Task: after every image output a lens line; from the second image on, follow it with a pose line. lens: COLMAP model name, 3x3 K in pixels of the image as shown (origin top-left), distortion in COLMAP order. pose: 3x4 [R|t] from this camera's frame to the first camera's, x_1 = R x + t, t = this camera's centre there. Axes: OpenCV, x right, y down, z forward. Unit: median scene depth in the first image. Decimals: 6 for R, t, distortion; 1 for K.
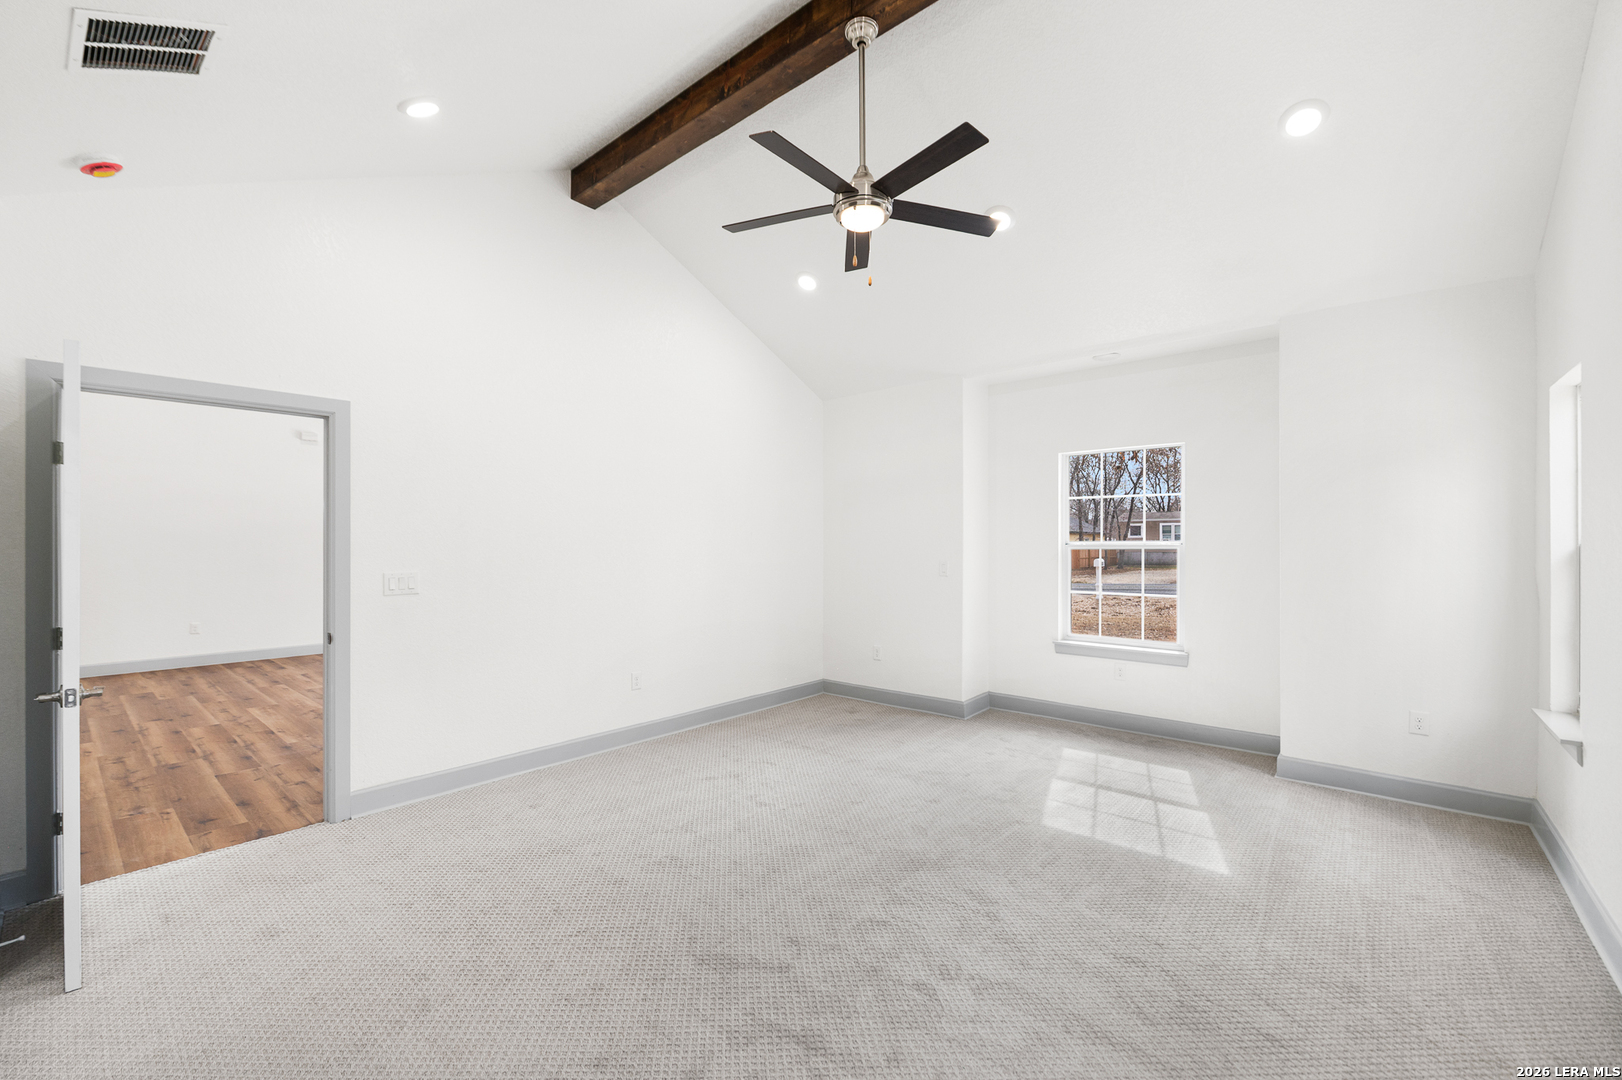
lens RADIAL K [[653.6, 0, 801.0], [0, 653.6, 530.9], [0, 0, 1]] dist [-0.002851, -0.000679]
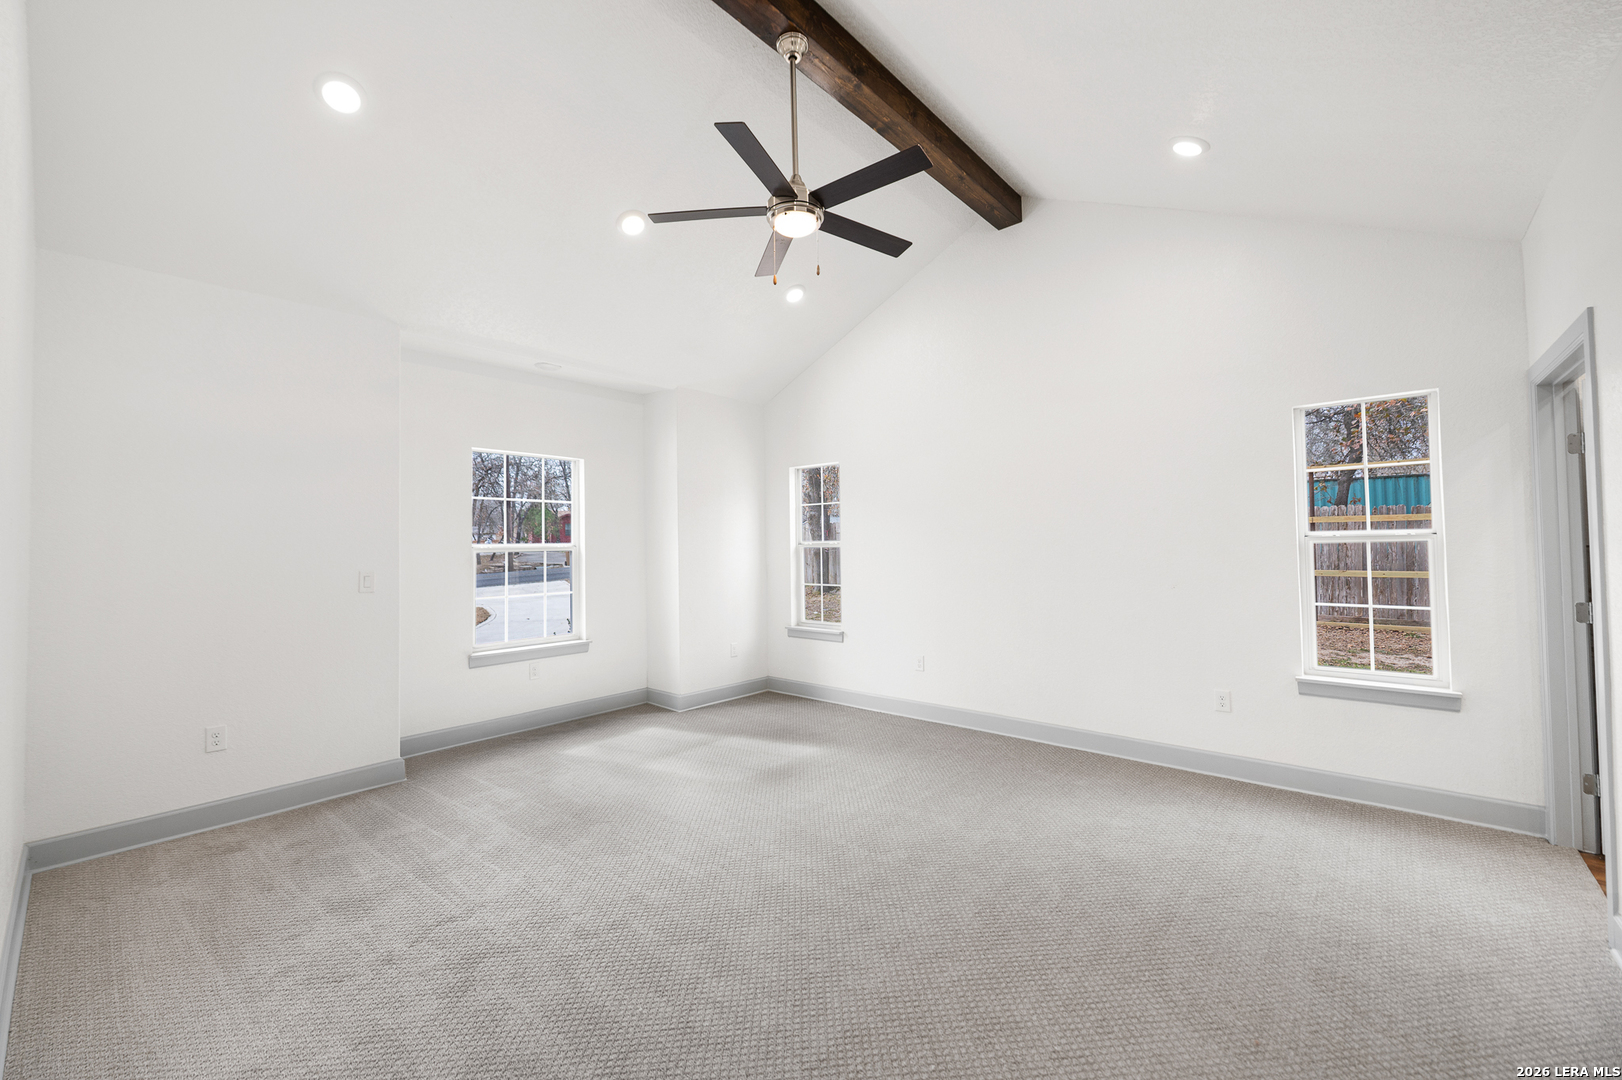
lens RADIAL K [[653.6, 0, 801.0], [0, 653.6, 530.9], [0, 0, 1]] dist [-0.002851, -0.000679]
pose [[0.008618, 0.023519, 0.999686, -0.549807], [-0.008735, 0.999687, -0.023444, 0.016227], [-0.999925, -0.008530, 0.008821, 0.590224]]
